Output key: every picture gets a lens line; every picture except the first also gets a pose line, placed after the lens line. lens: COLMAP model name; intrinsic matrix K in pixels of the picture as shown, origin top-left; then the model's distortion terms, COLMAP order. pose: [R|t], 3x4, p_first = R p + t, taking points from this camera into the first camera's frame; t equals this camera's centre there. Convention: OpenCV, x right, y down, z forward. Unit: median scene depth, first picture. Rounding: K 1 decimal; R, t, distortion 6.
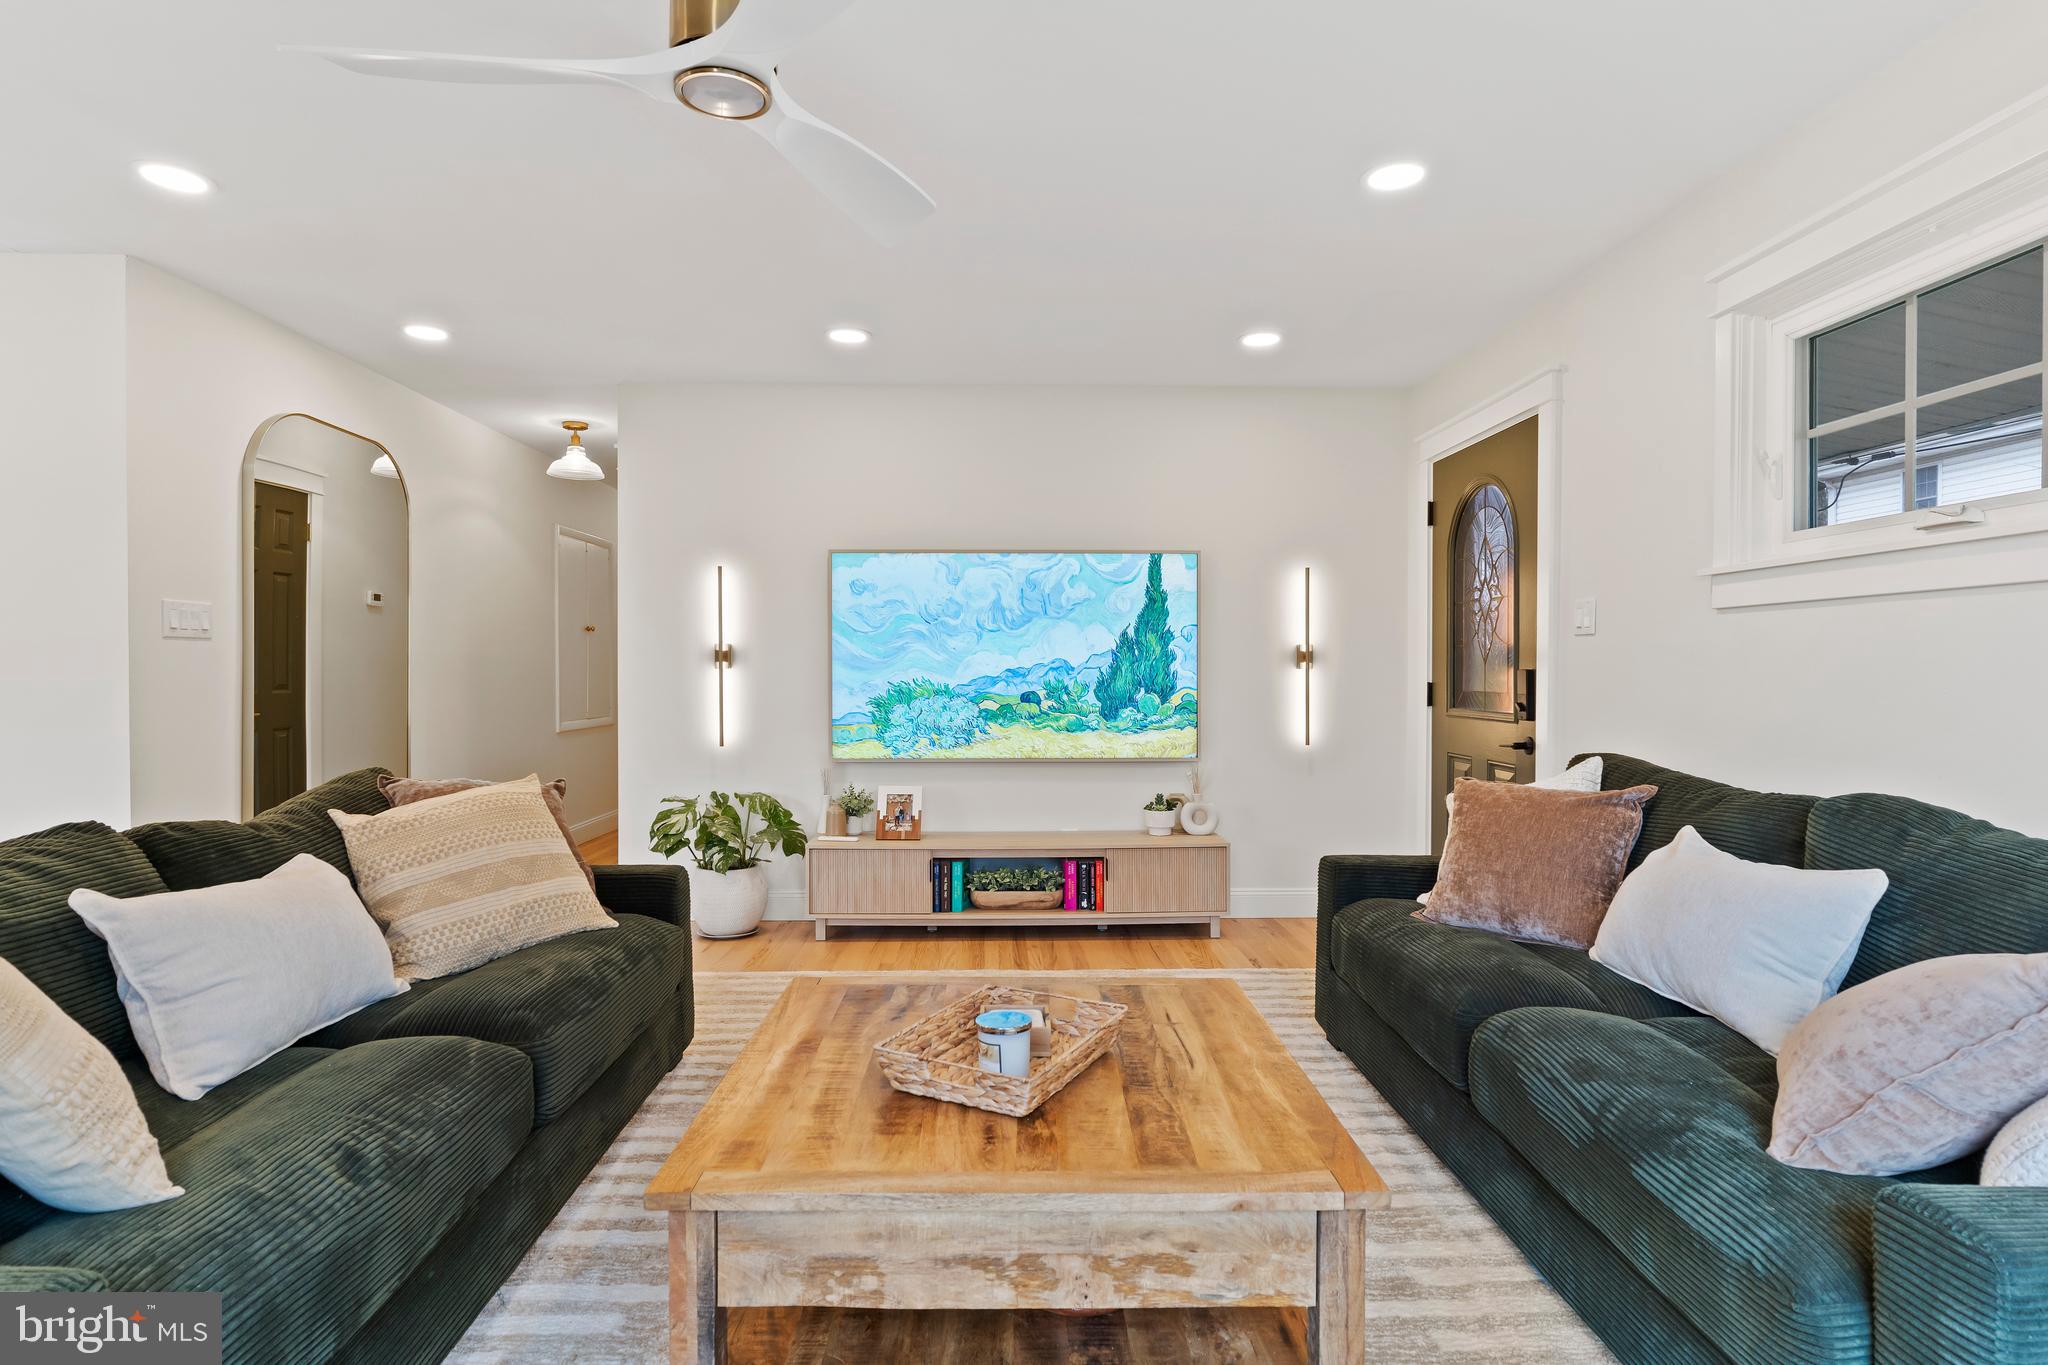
lens RADIAL K [[1057.0, 0, 1012.6], [0, 1057.0, 678.1], [0, 0, 1]] dist [-0.005188, 0.002978]
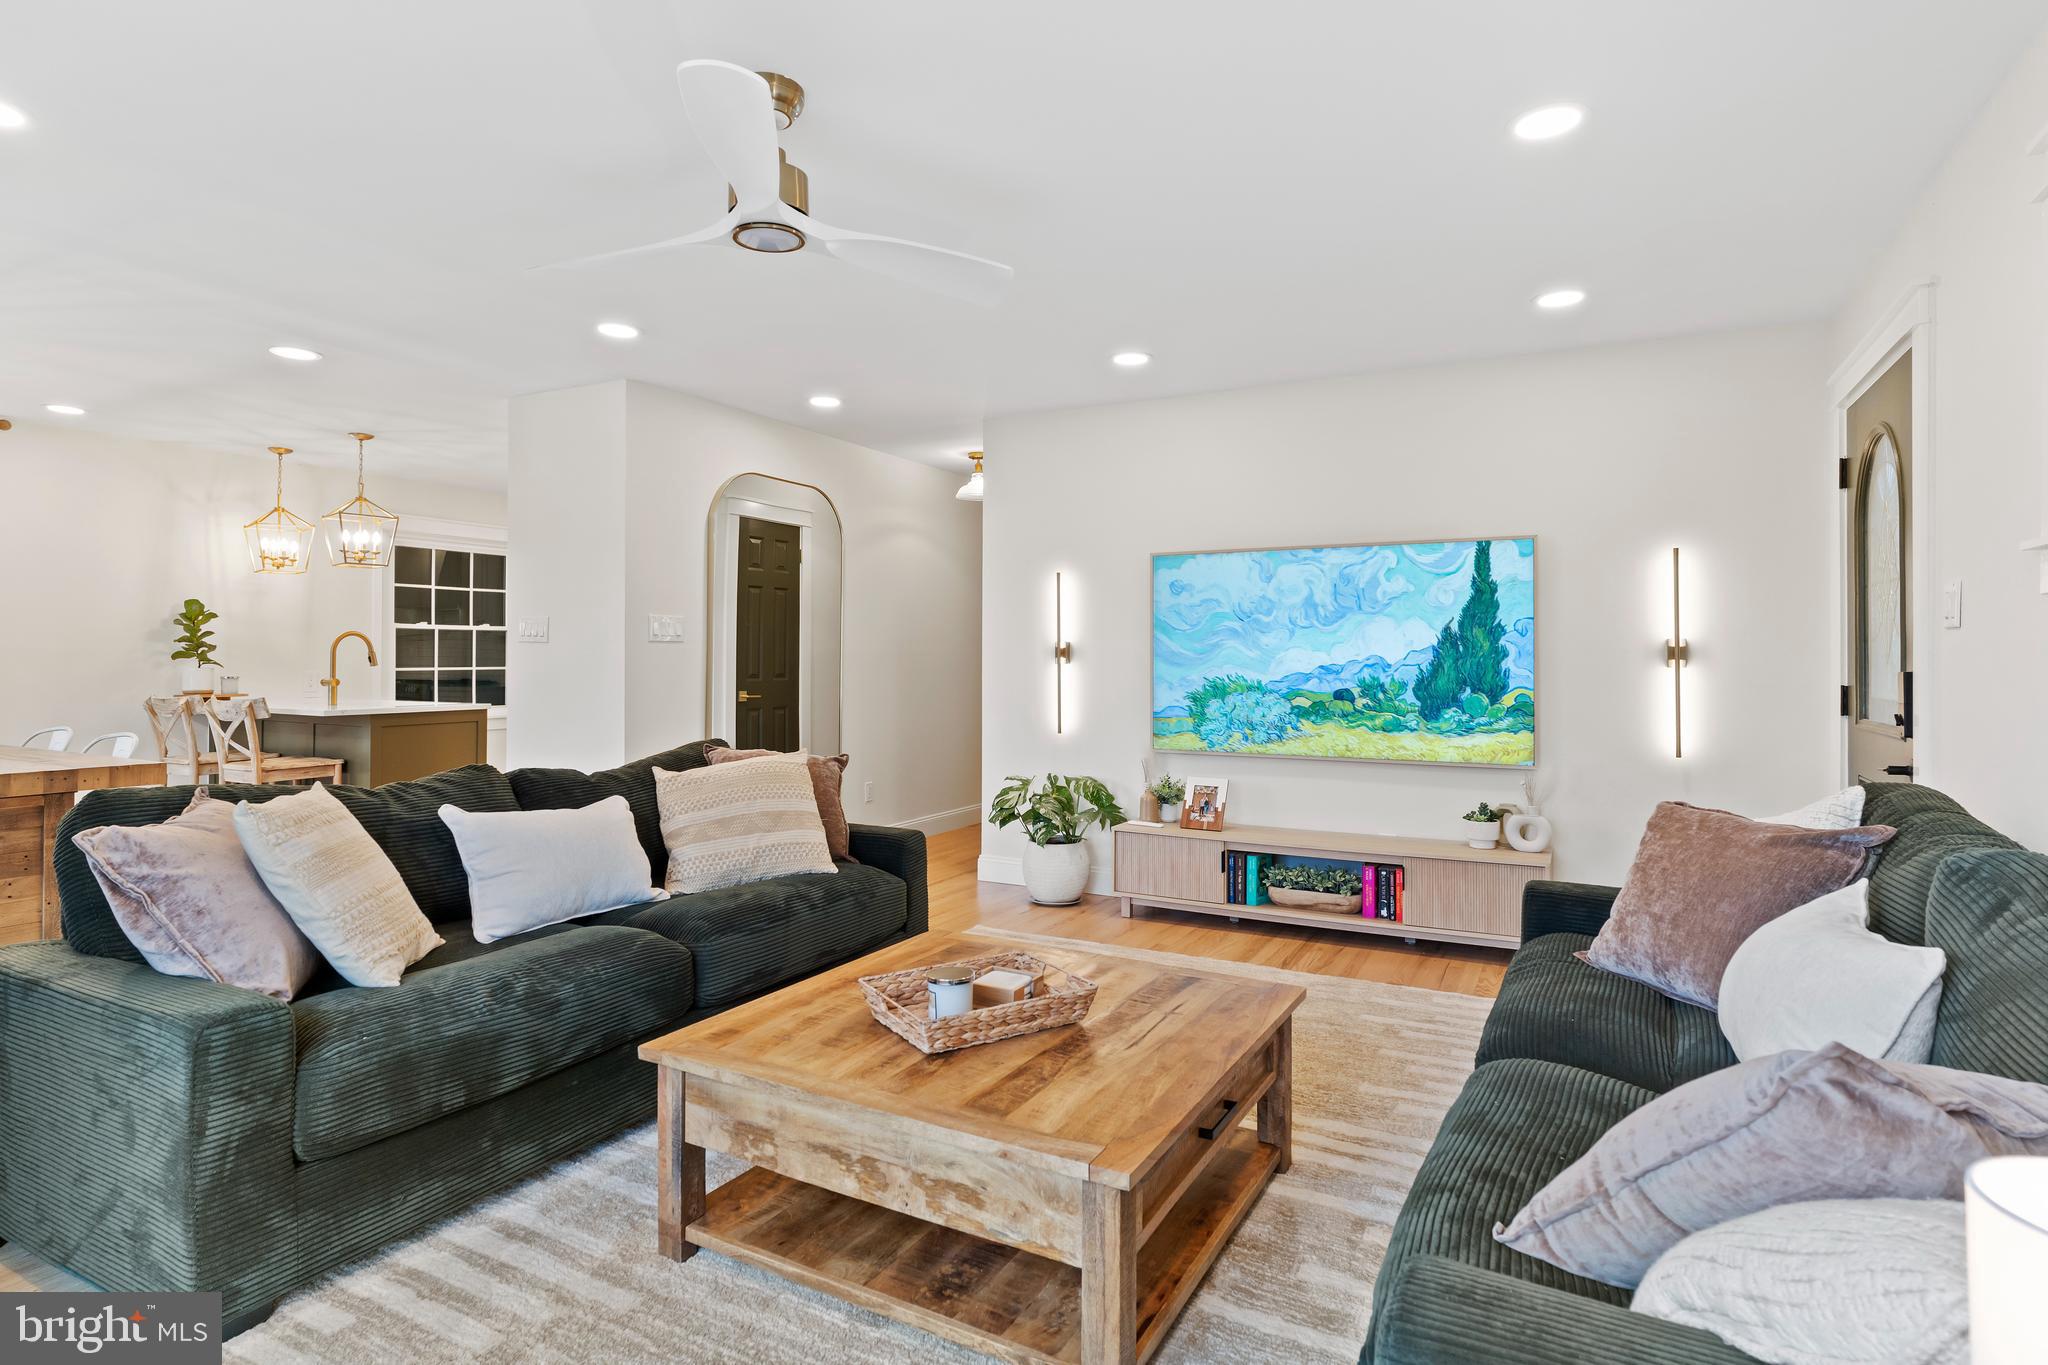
lens RADIAL K [[1057.0, 0, 1023.4], [0, 1057.0, 649.0], [0, 0, 1]] dist [-0.005188, 0.002978]
pose [[0.871014, -0.001548, -0.491256, 0.256837], [-0.007021, 0.999854, -0.015599, -0.007293], [0.491208, 0.017036, 0.870875, 0.005974]]
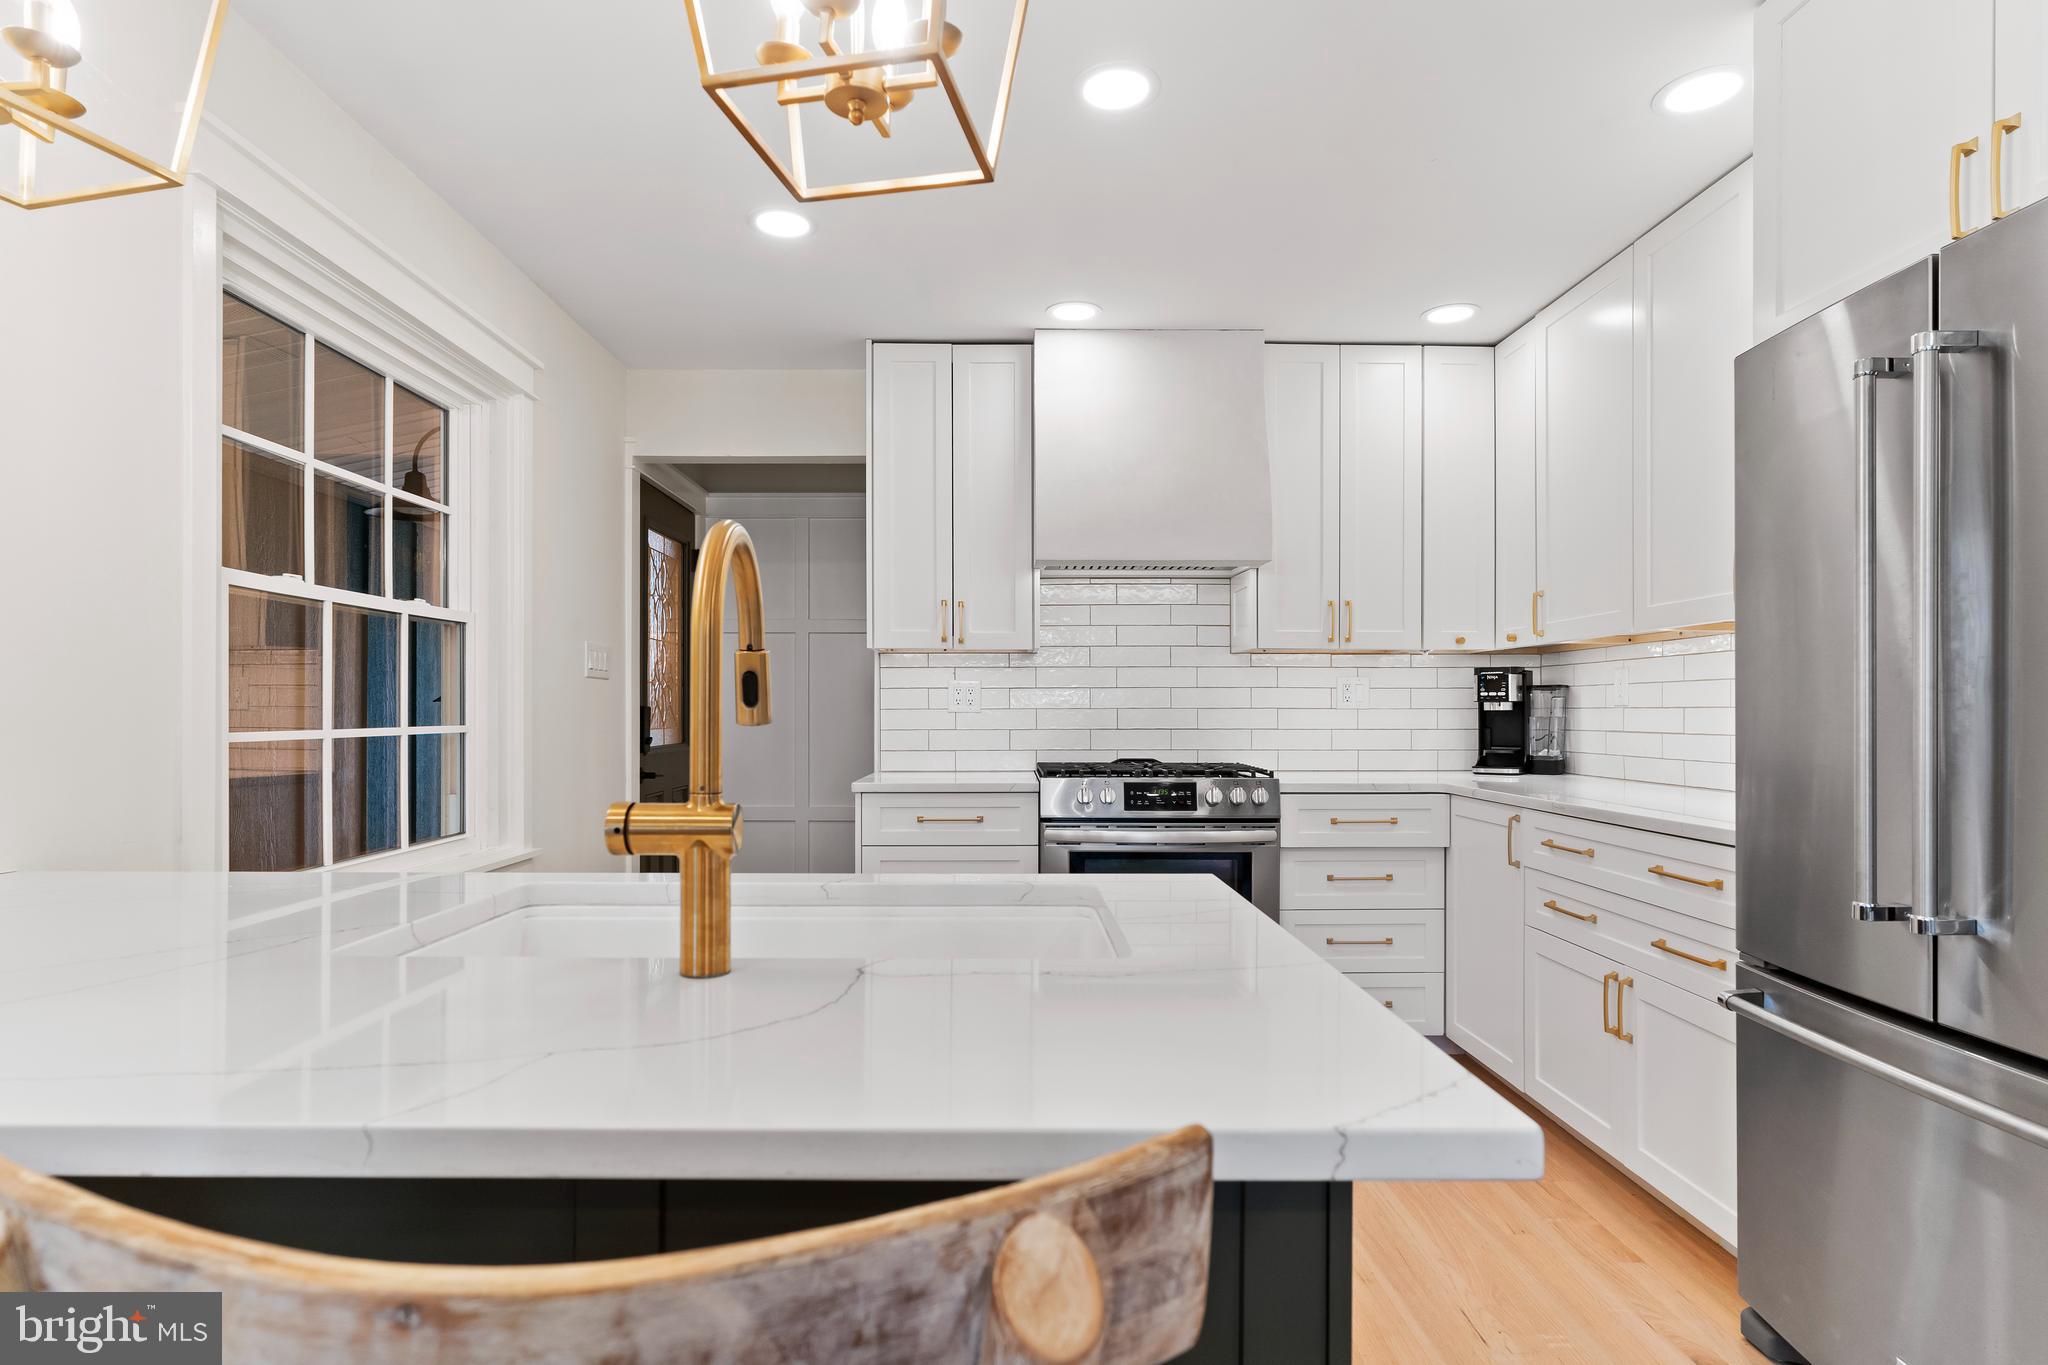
lens RADIAL K [[1057.0, 0, 1021.5], [0, 1057.0, 711.2], [0, 0, 1]] dist [-0.005188, 0.002978]
pose [[0.999994, 0.001370, 0.003195, -1.113503], [-0.001345, 0.999969, -0.007799, -0.002564], [-0.003206, 0.007795, 0.999964, 0.528246]]
